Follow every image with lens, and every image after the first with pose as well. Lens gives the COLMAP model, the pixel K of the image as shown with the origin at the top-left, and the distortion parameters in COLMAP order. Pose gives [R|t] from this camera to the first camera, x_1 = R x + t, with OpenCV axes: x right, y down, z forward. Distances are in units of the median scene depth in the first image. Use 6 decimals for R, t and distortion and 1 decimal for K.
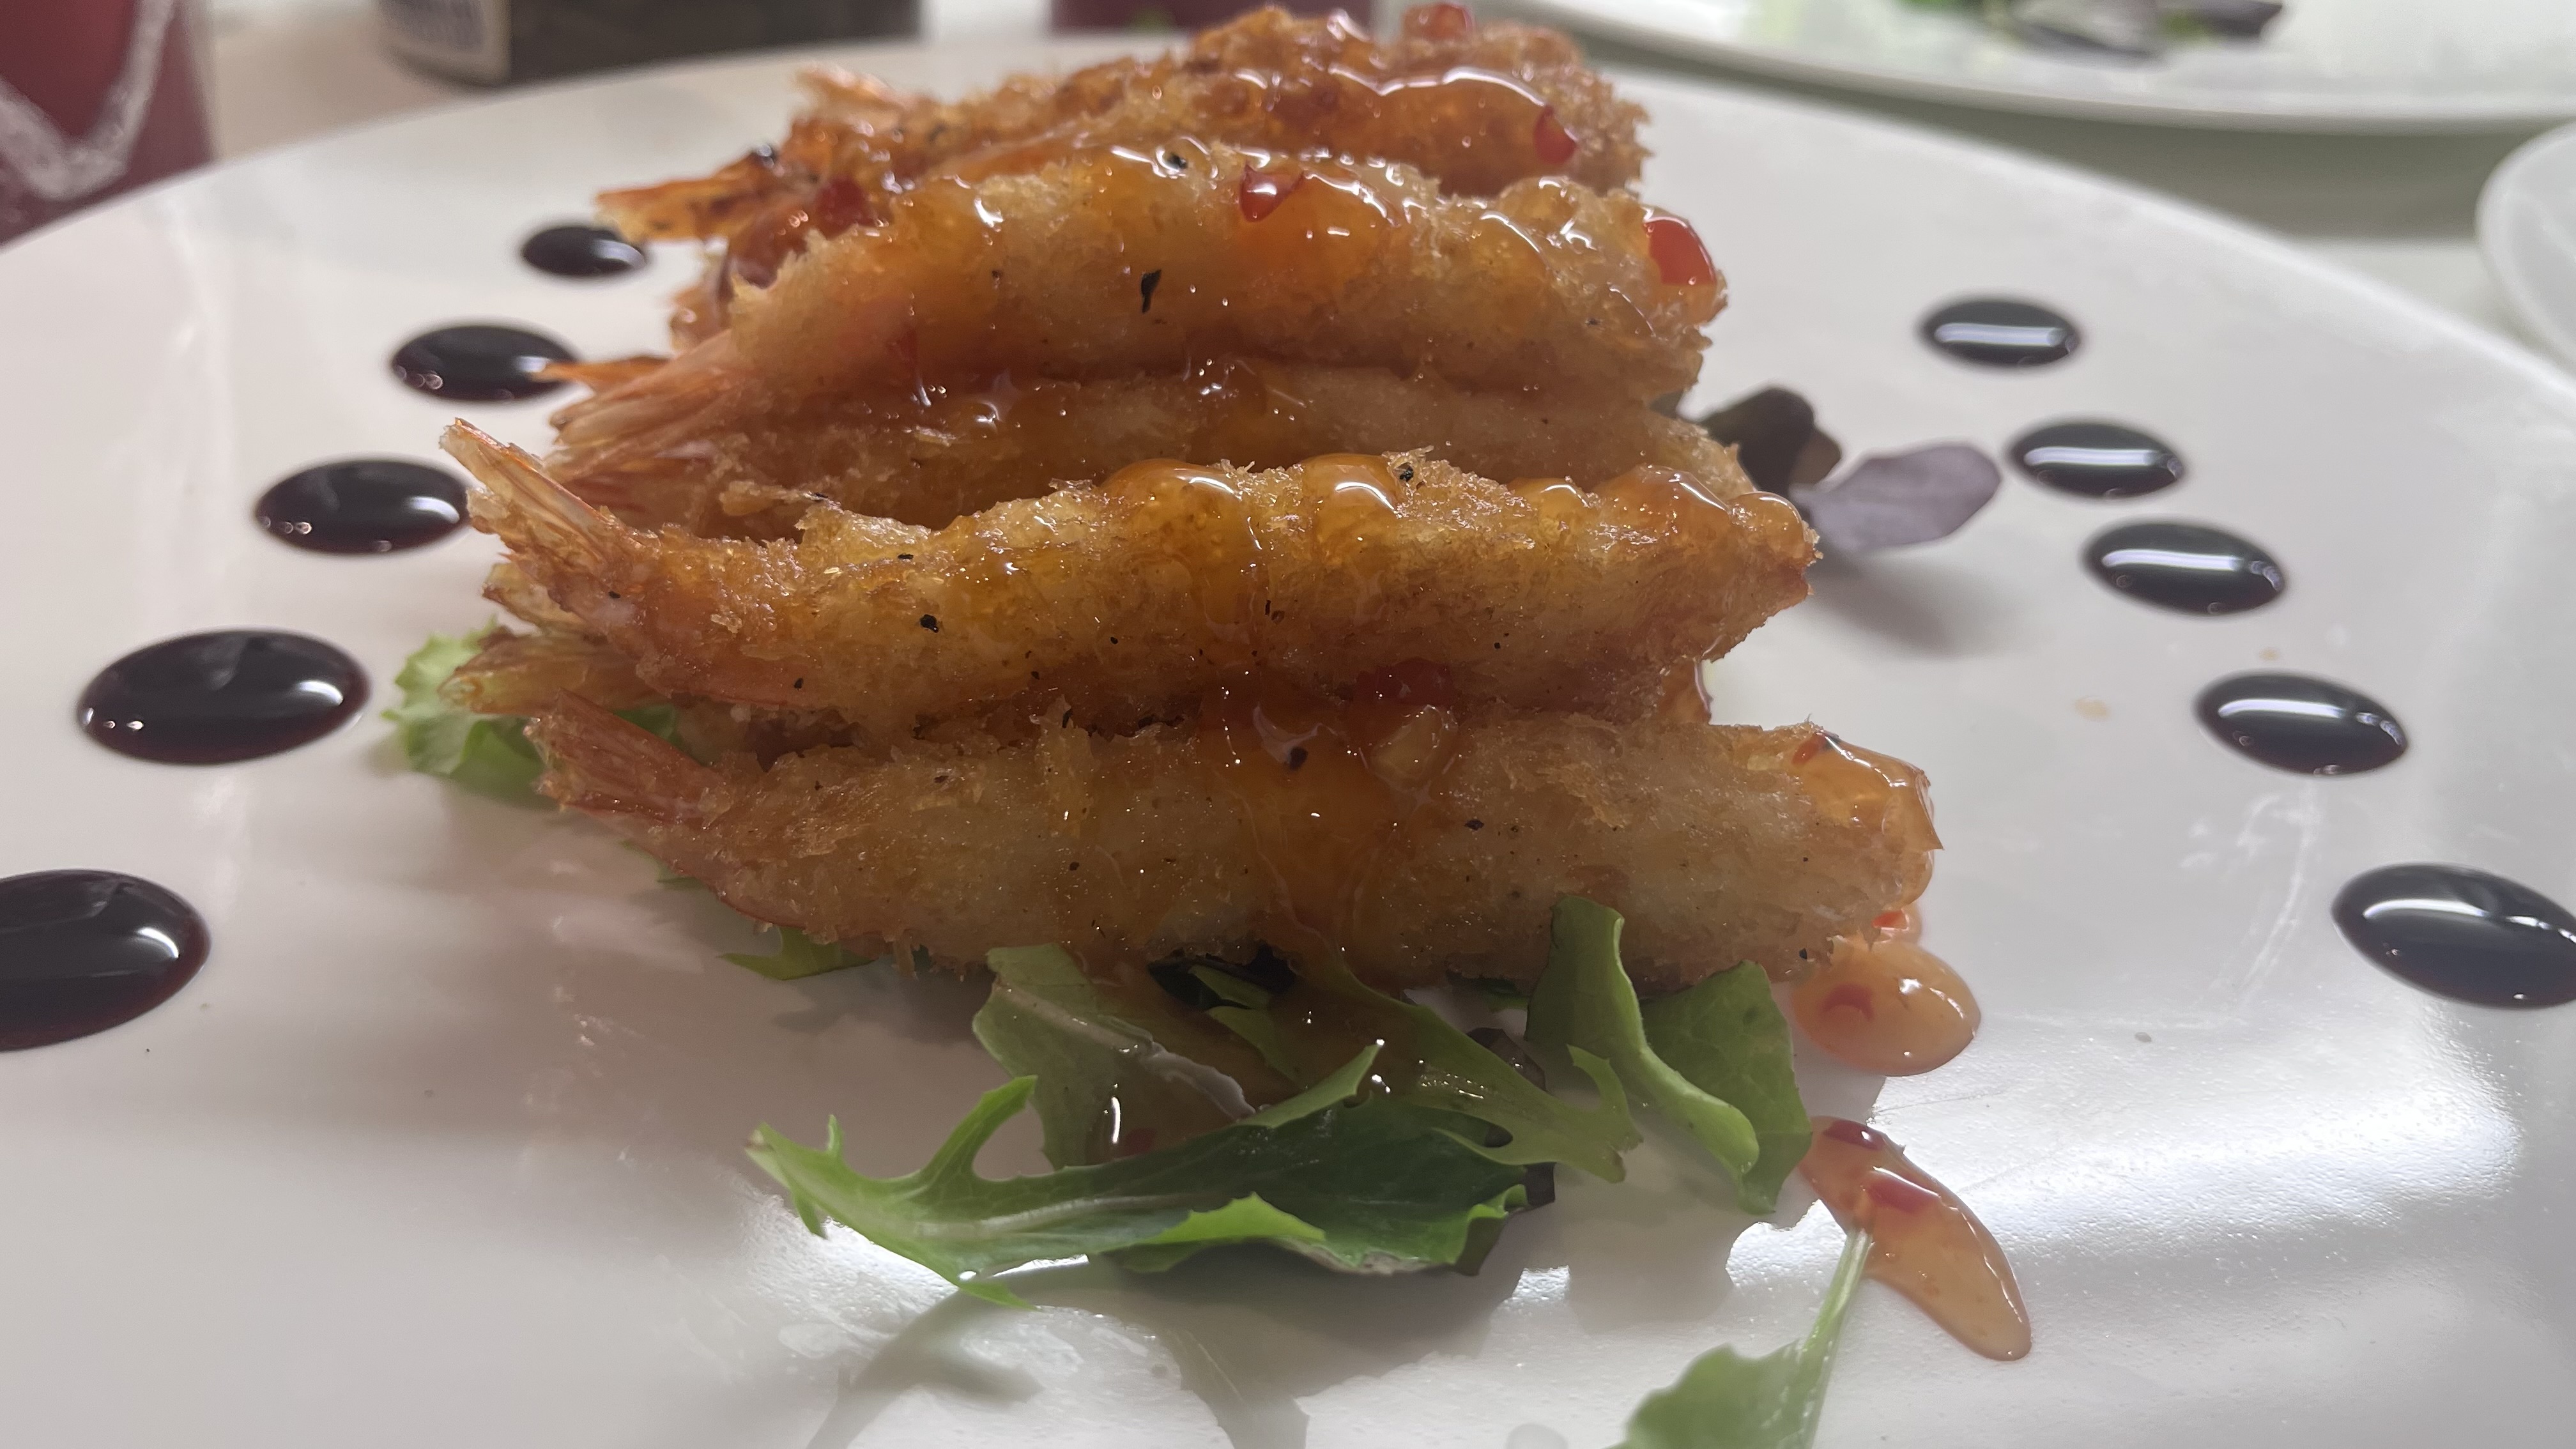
lens RADIAL K [[2163.0, 0, 1288.0], [0, 2163.0, 724.5], [0, 0, 1]] dist [-0.000862, -0.058380]
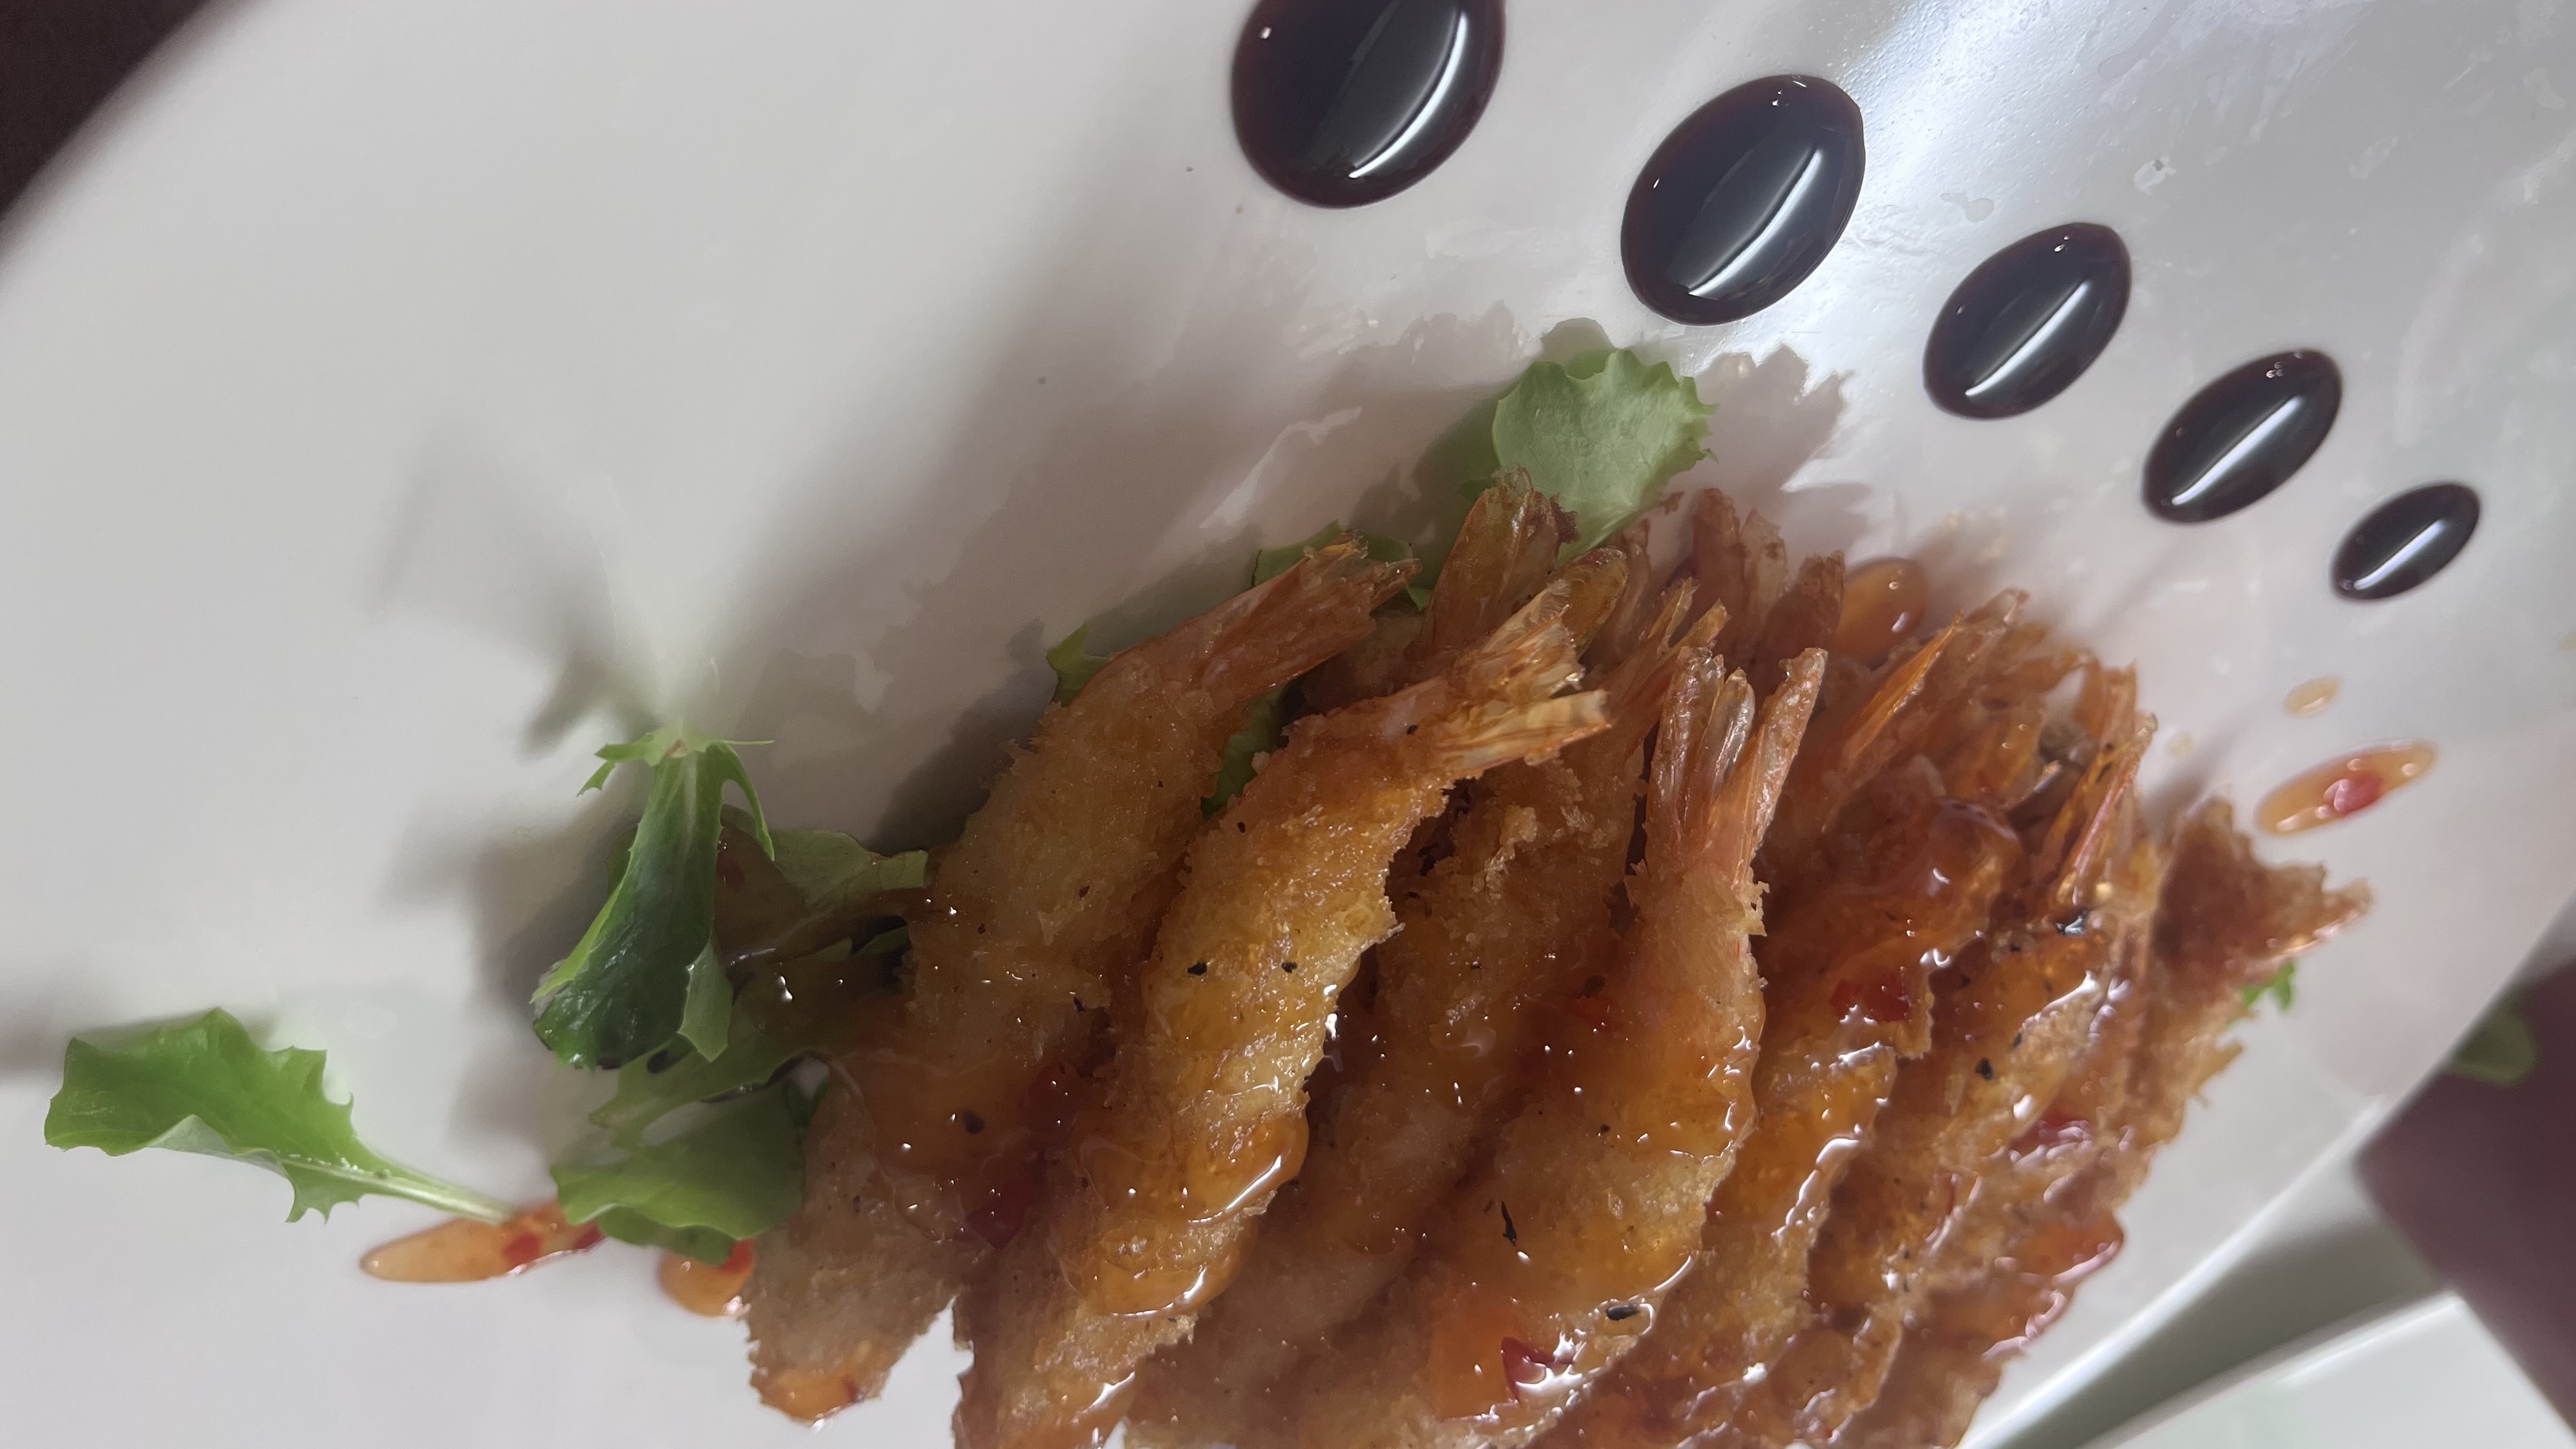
lens RADIAL K [[2163.0, 0, 1288.0], [0, 2163.0, 724.5], [0, 0, 1]] dist [-0.000862, -0.058380]
pose [[-0.476552, 0.784066, 0.397666, -0.692796], [-0.746242, -0.599897, 0.288524, -0.309870], [0.464780, -0.159259, 0.870986, 0.081912]]
